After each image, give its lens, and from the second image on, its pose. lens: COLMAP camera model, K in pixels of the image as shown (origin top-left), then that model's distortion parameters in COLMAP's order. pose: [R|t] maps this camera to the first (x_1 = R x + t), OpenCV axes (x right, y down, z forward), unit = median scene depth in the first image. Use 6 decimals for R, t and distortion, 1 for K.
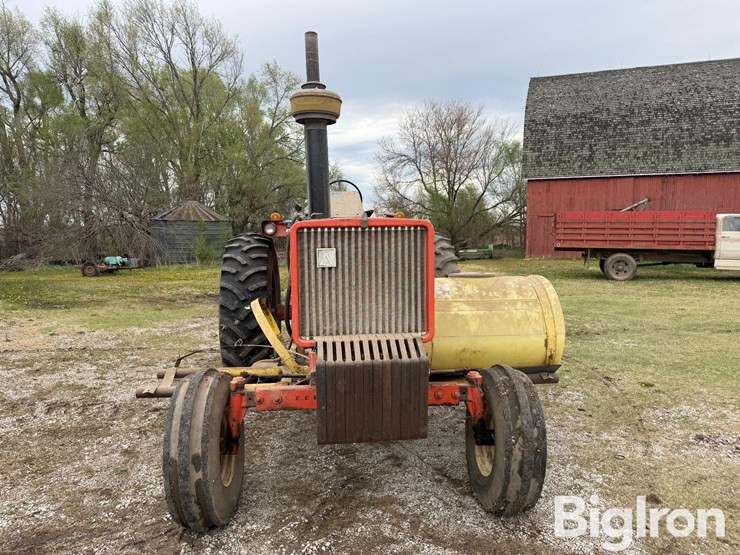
lens RADIAL K [[515.0, 0, 371.1], [0, 515.0, 279.0], [0, 0, 1]] dist [0.082654, -0.117062]
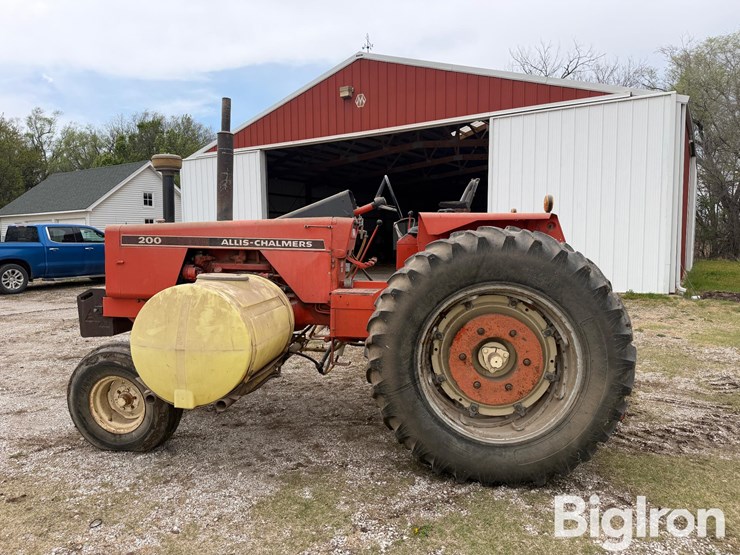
lens RADIAL K [[518.2, 0, 379.0], [0, 518.2, 276.4], [0, 0, 1]] dist [0.089397, -0.110617]
pose [[-0.187831, 0.079472, -0.978981, 0.160107], [-0.086367, 0.991524, 0.097061, -0.018544], [0.978397, 0.102783, -0.179375, 0.213627]]
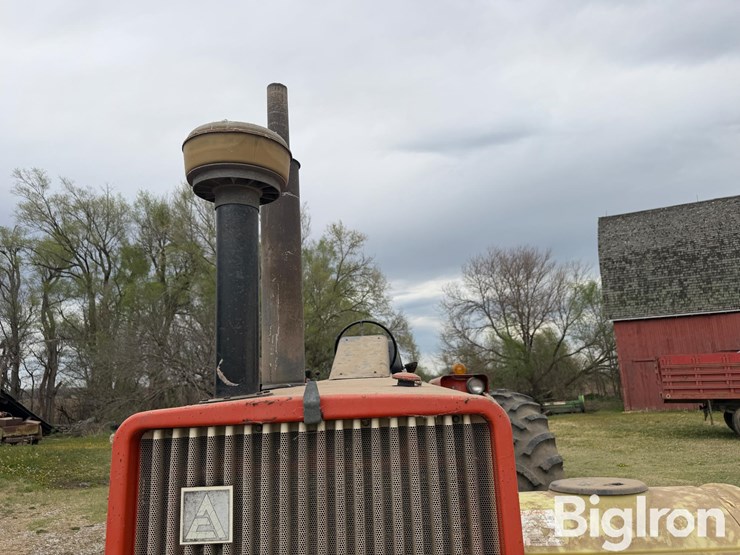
lens RADIAL K [[519.8, 0, 367.8], [0, 519.8, 274.3], [0, 0, 1]] dist [0.037166, -0.044319]
pose [[0.989282, -0.058838, -0.133639, 0.007715], [0.017062, 0.955530, -0.294400, -0.008772], [0.145018, 0.288965, 0.946292, 0.060152]]
